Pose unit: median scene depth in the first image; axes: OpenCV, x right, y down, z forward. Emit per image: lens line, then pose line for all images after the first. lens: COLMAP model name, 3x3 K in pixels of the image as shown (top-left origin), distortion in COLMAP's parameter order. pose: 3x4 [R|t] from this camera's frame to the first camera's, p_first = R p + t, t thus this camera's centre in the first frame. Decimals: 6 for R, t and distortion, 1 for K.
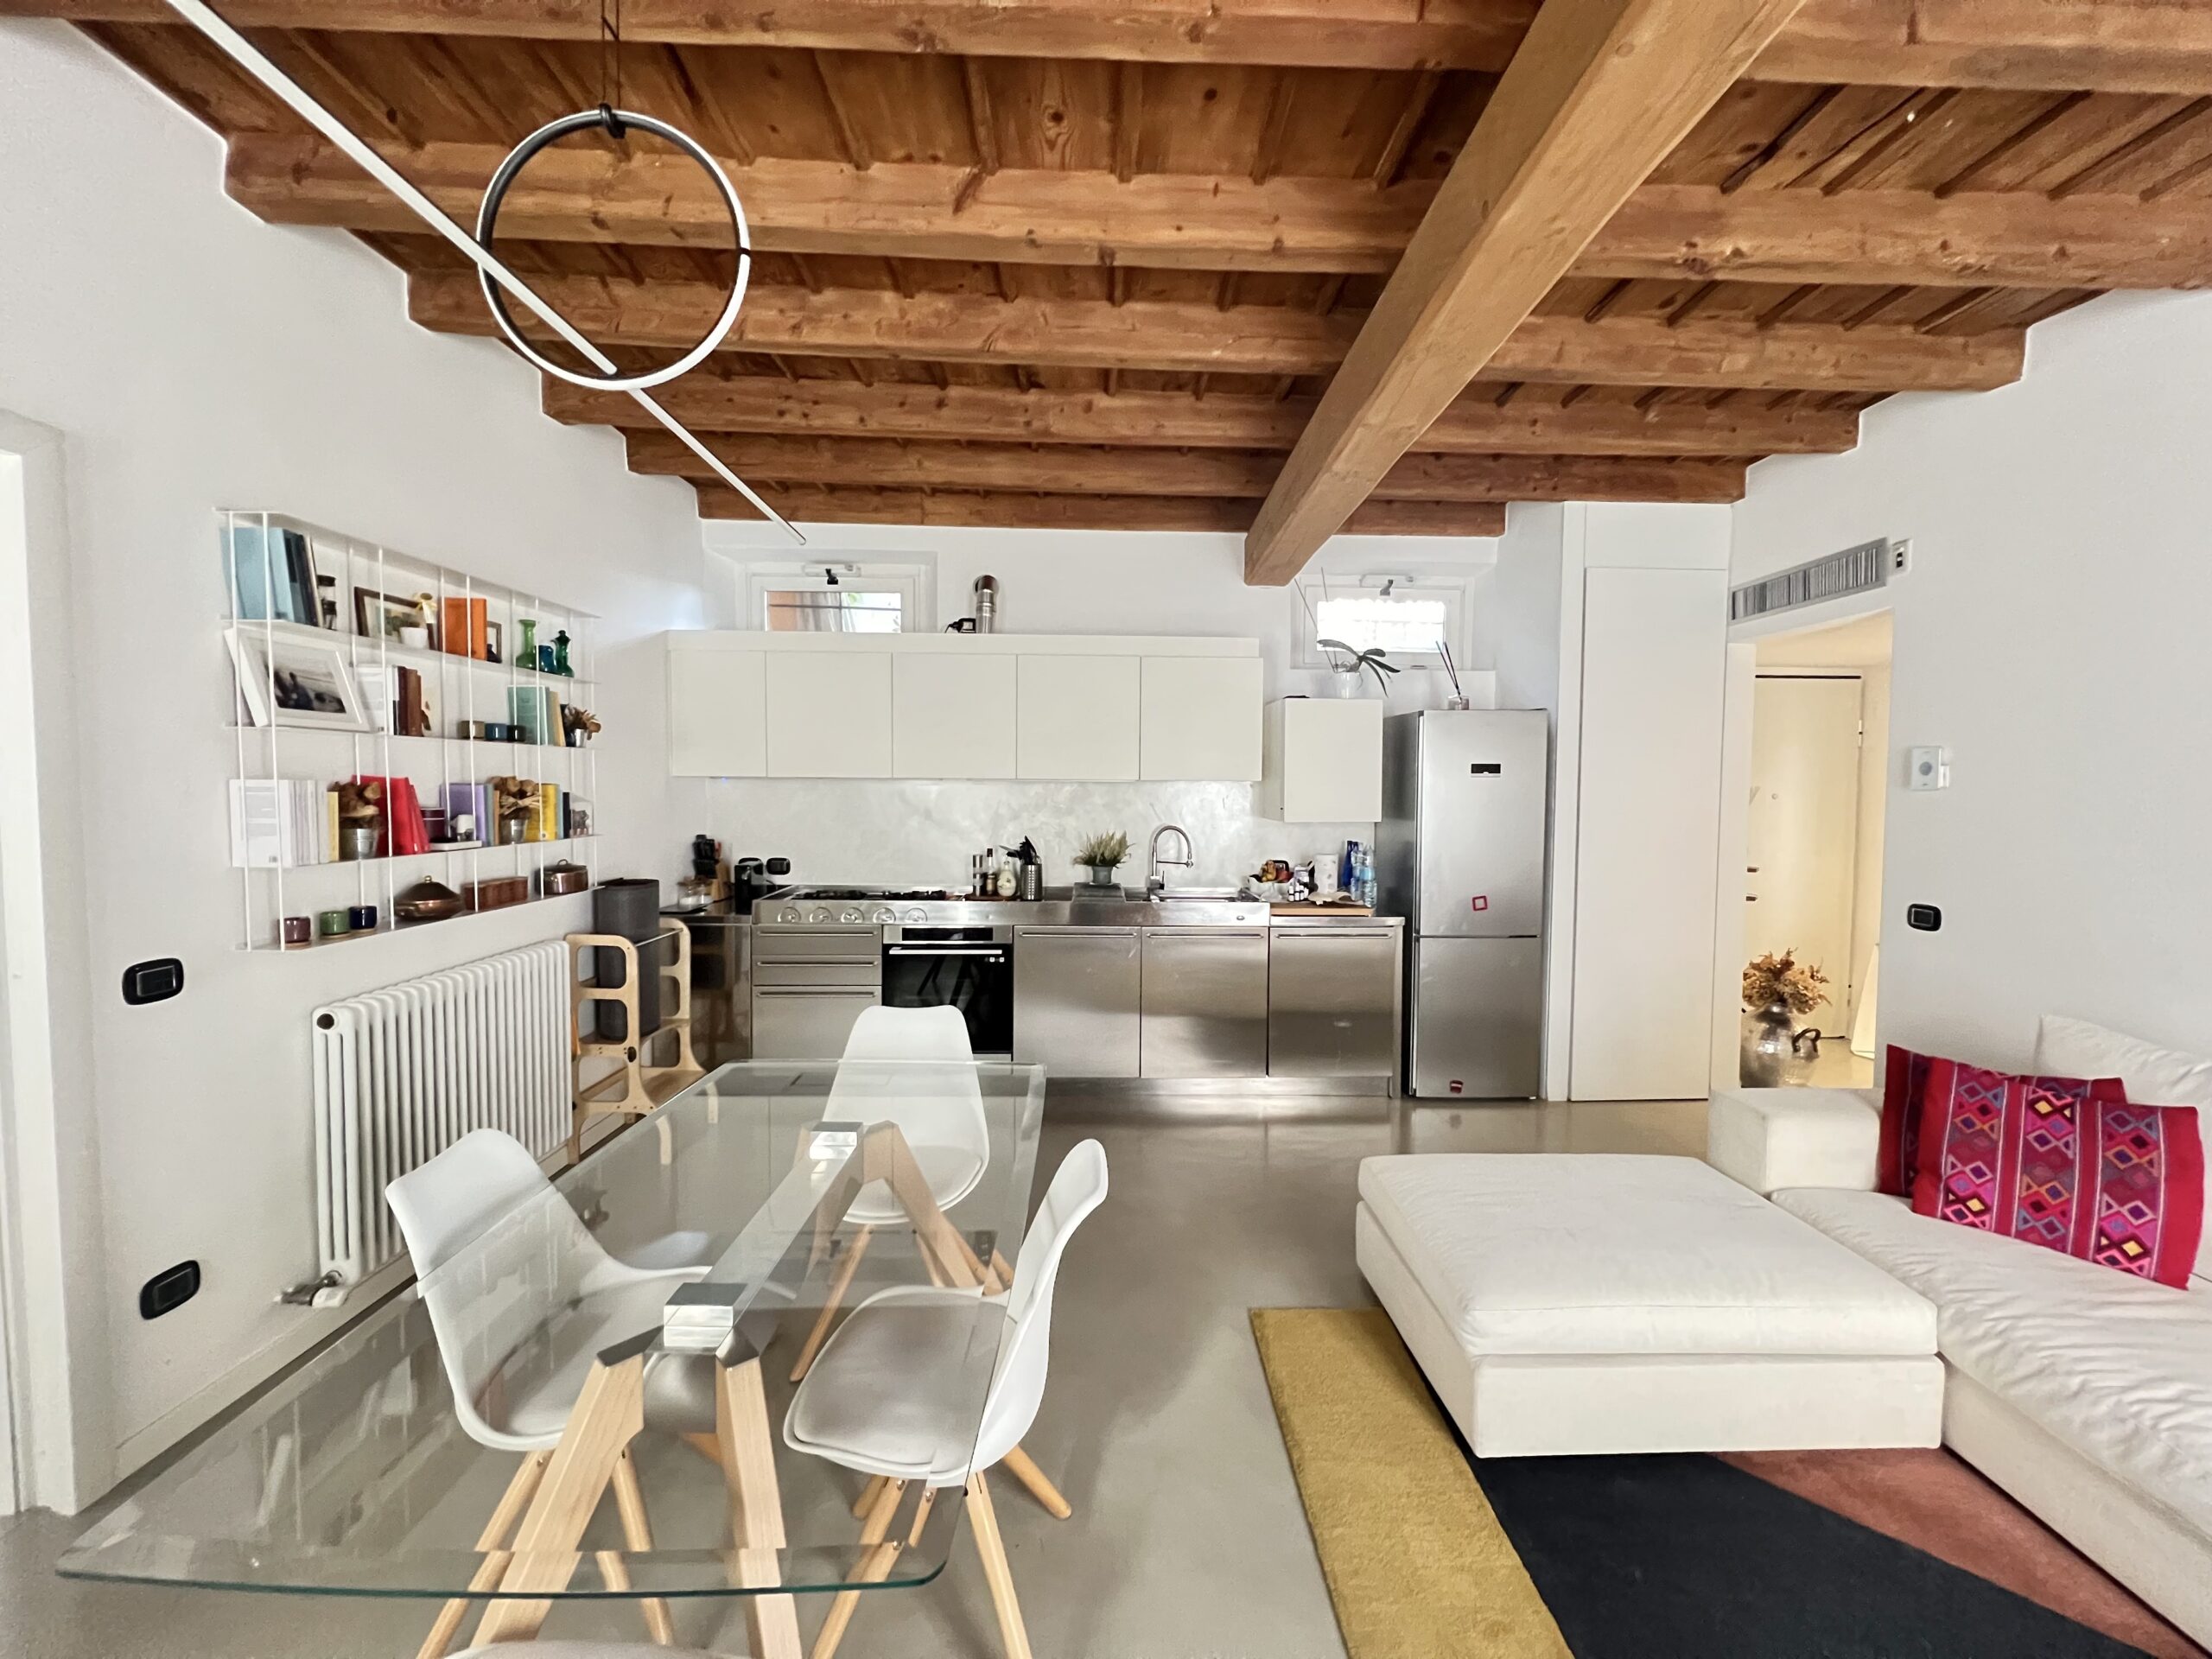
lens RADIAL K [[882.5, 0, 1102.6], [0, 882.5, 824.9], [0, 0, 1]] dist [-0.002084, 0.000225]
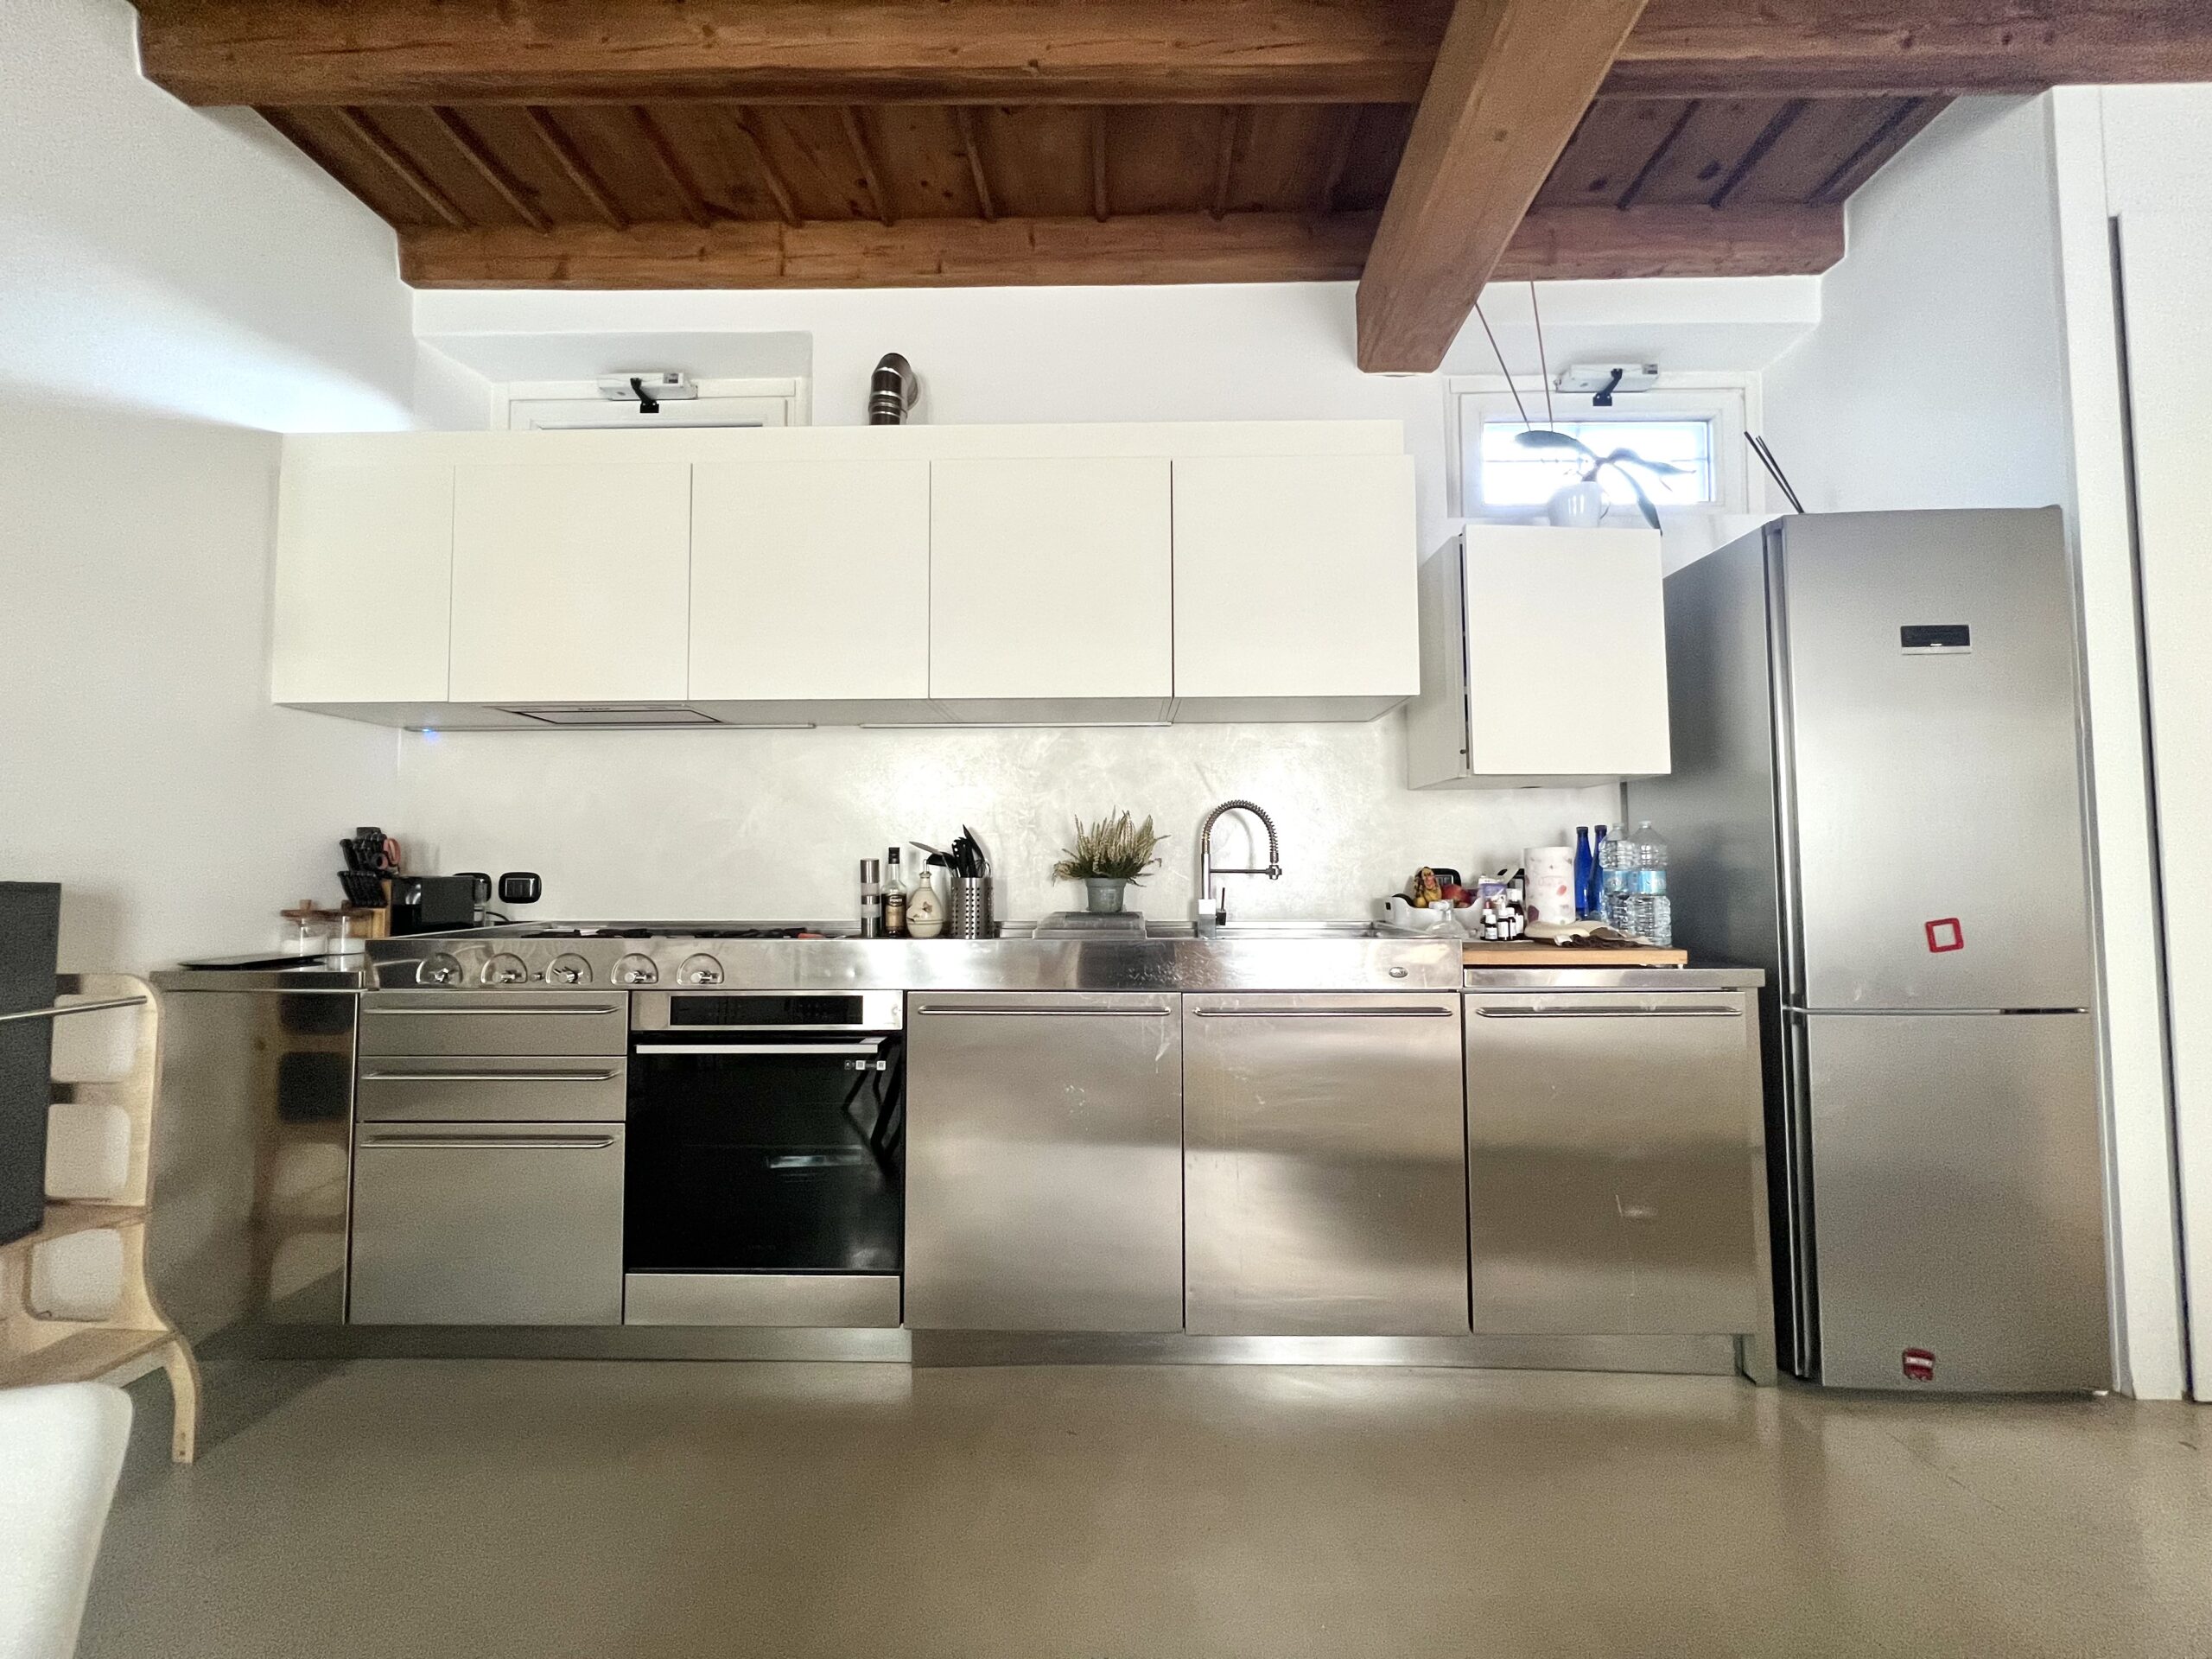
lens RADIAL K [[882.5, 0, 1102.6], [0, 882.5, 824.9], [0, 0, 1]] dist [-0.002084, 0.000225]
pose [[0.998625, -0.013680, -0.050597, 0.025065], [0.008963, 0.995690, -0.092308, 0.063831], [0.051642, 0.091728, 0.994444, 0.480472]]
